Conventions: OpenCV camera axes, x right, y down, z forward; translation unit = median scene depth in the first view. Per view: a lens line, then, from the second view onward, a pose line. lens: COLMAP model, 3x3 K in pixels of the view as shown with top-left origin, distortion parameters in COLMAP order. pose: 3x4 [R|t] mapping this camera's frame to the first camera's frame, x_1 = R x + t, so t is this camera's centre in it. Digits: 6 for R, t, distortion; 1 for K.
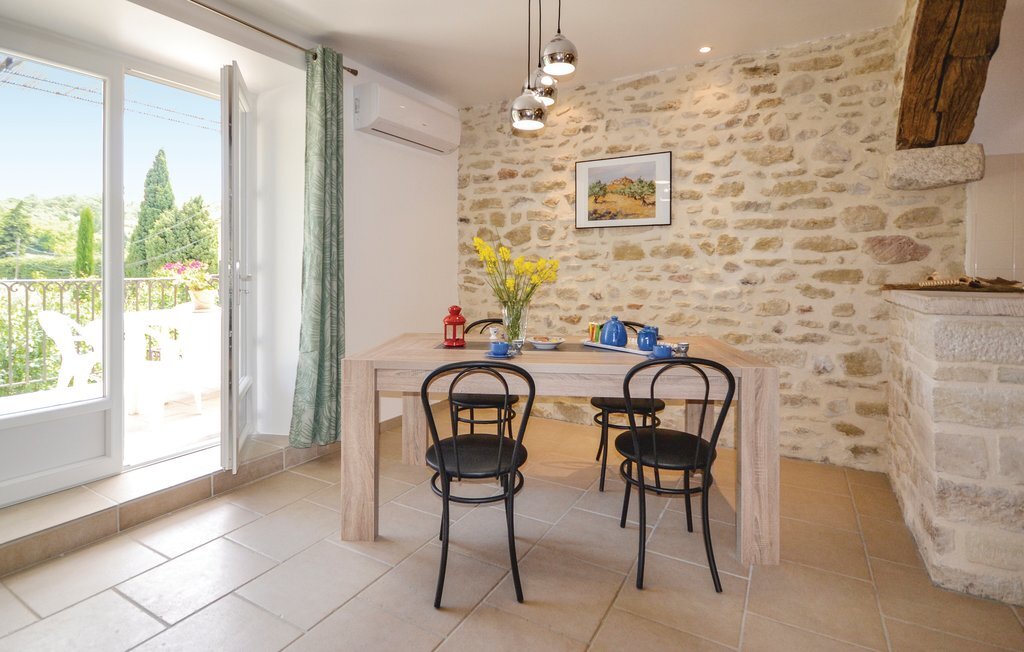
lens RADIAL K [[499.6, 0, 514.4], [0, 499.6, 274.3], [0, 0, 1]] dist [-0.000749, -0.001057]
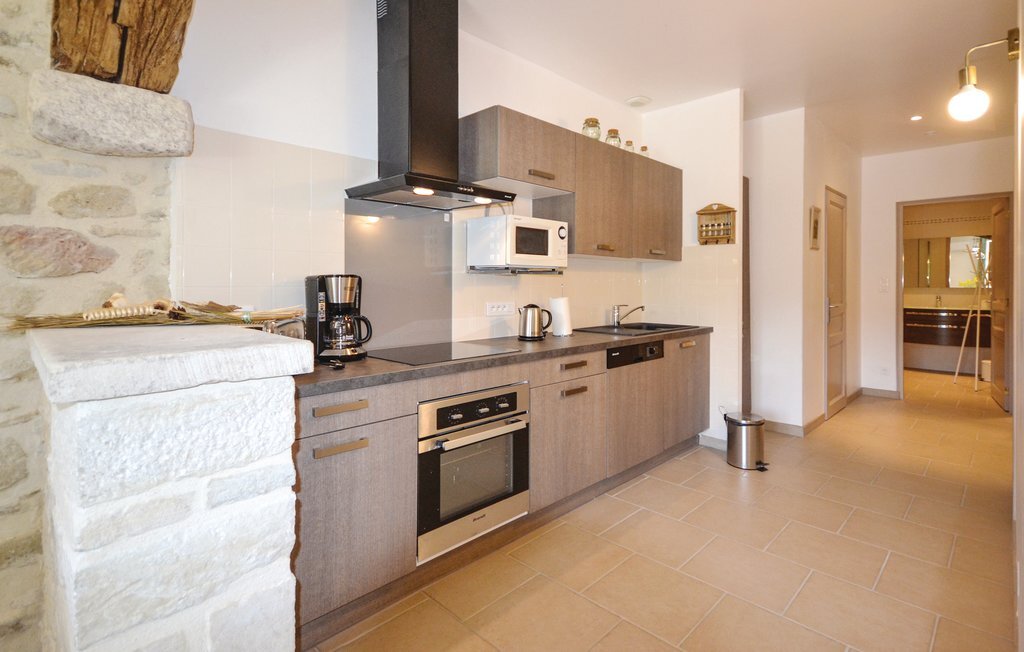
lens RADIAL K [[500.2, 0, 543.6], [0, 500.2, 283.6], [0, 0, 1]] dist [0.043609, -0.021668]
pose [[0.226790, -0.003080, 0.973939, 0.323989], [0.007178, 0.999973, 0.001491, -0.011250], [-0.973917, 0.006653, 0.226806, 0.326699]]
